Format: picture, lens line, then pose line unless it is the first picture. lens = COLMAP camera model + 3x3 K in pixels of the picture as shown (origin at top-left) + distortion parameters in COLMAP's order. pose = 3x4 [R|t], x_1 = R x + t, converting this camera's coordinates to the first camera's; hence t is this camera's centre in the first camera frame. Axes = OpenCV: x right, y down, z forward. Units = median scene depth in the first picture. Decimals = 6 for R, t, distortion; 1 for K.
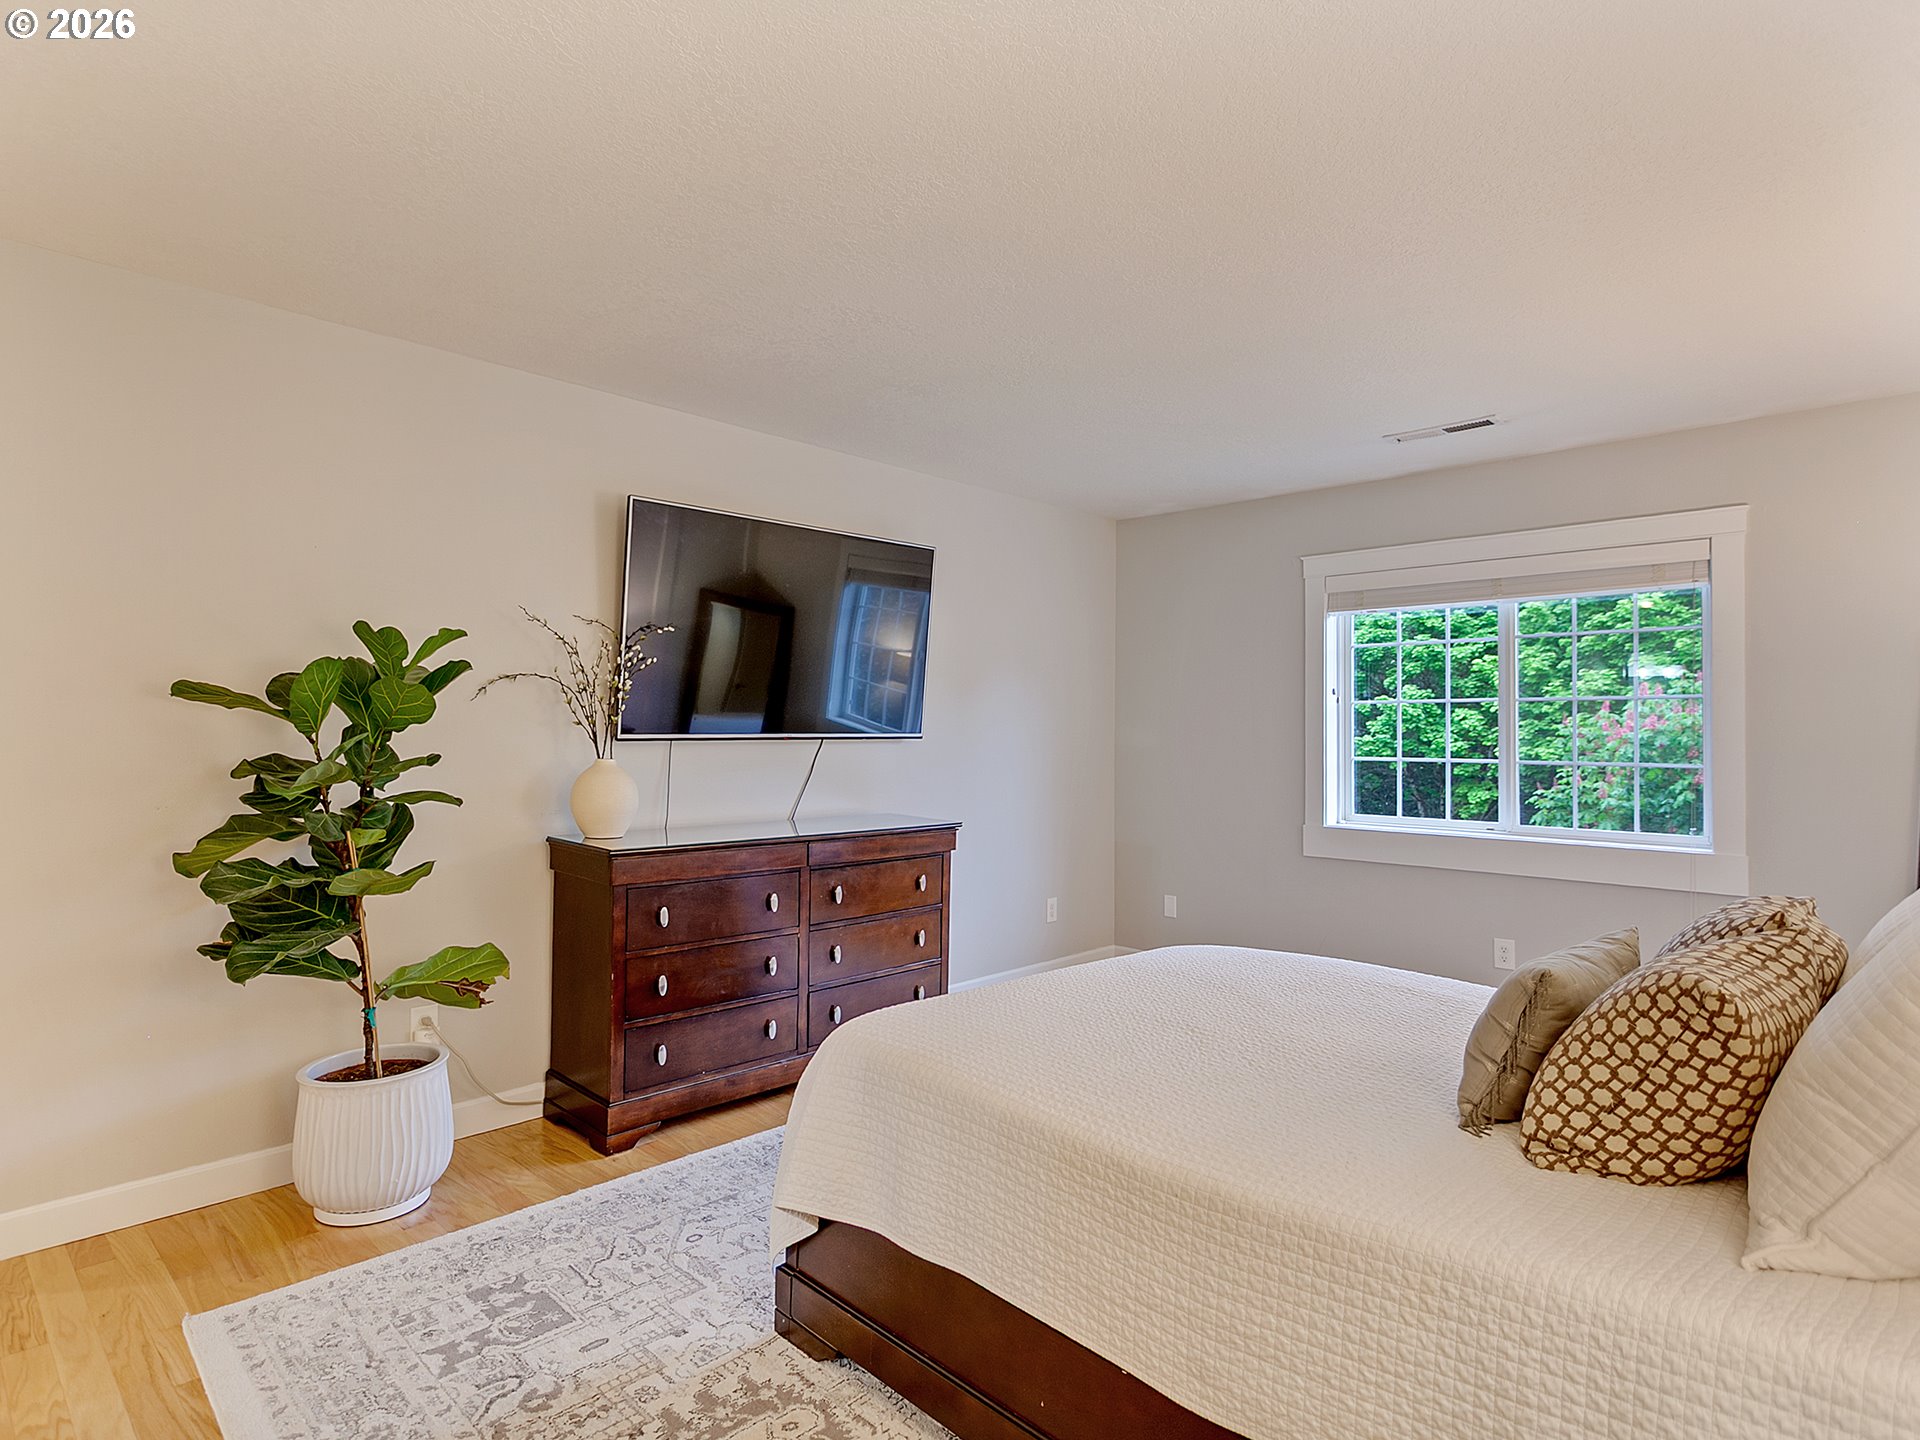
lens RADIAL K [[999.6, 0, 935.1], [0, 999.6, 711.1], [0, 0, 1]] dist [0.000303, 0.000508]
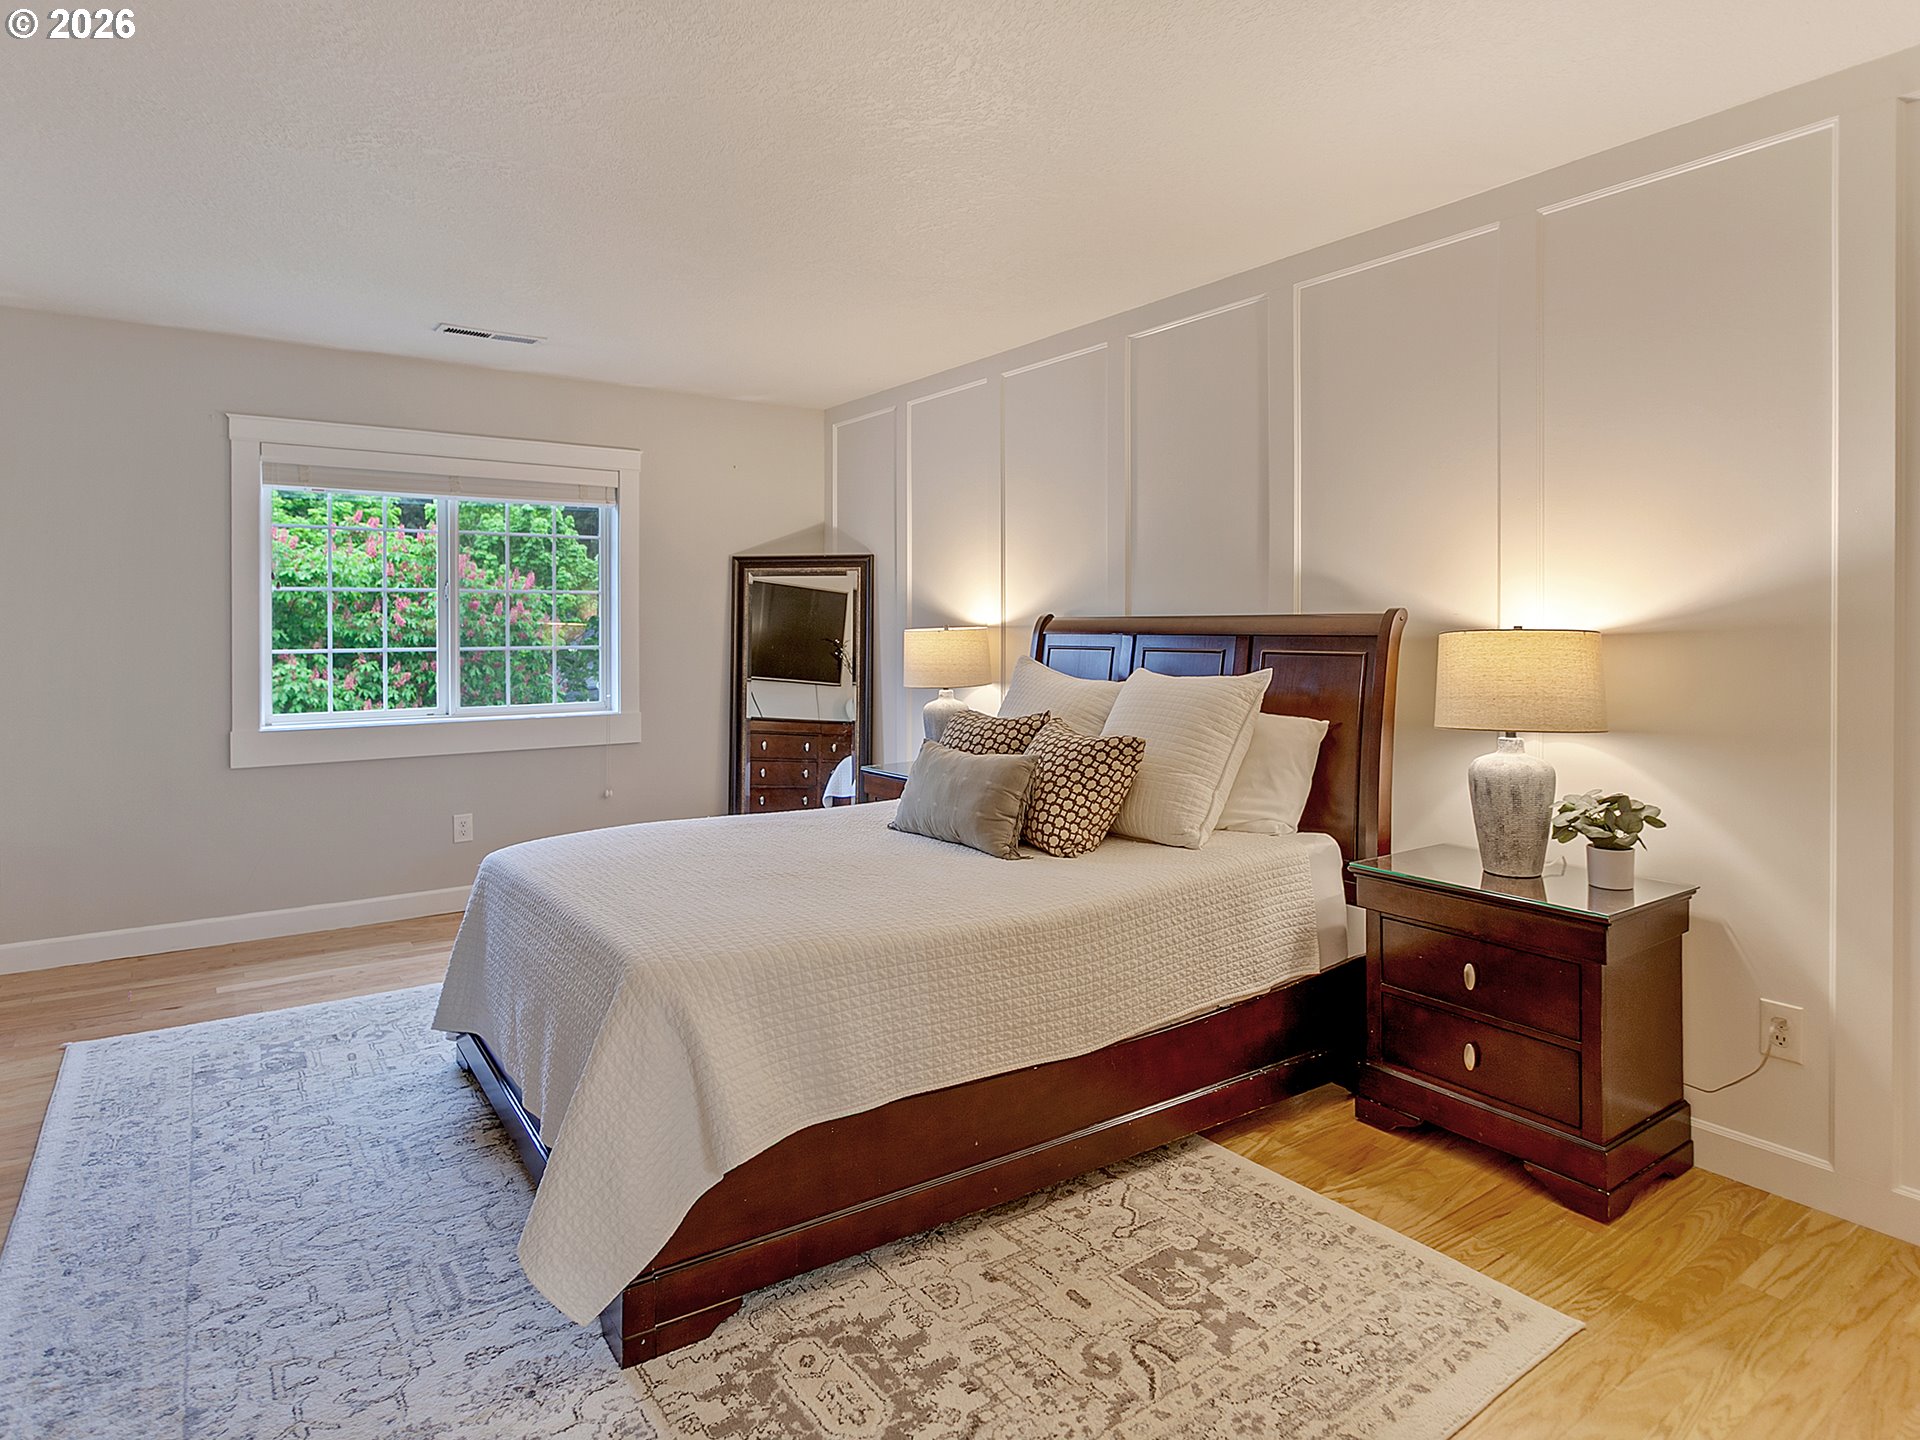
lens RADIAL K [[1048.2, 0, 938.5], [0, 1048.2, 618.6], [0, 0, 1]] dist [-0.001401, 0.000651]
pose [[0.219591, -0.003392, 0.975586, -0.974462], [-0.016263, 0.999842, 0.007137, 0.004891], [-0.975456, -0.017433, 0.219501, 0.607888]]
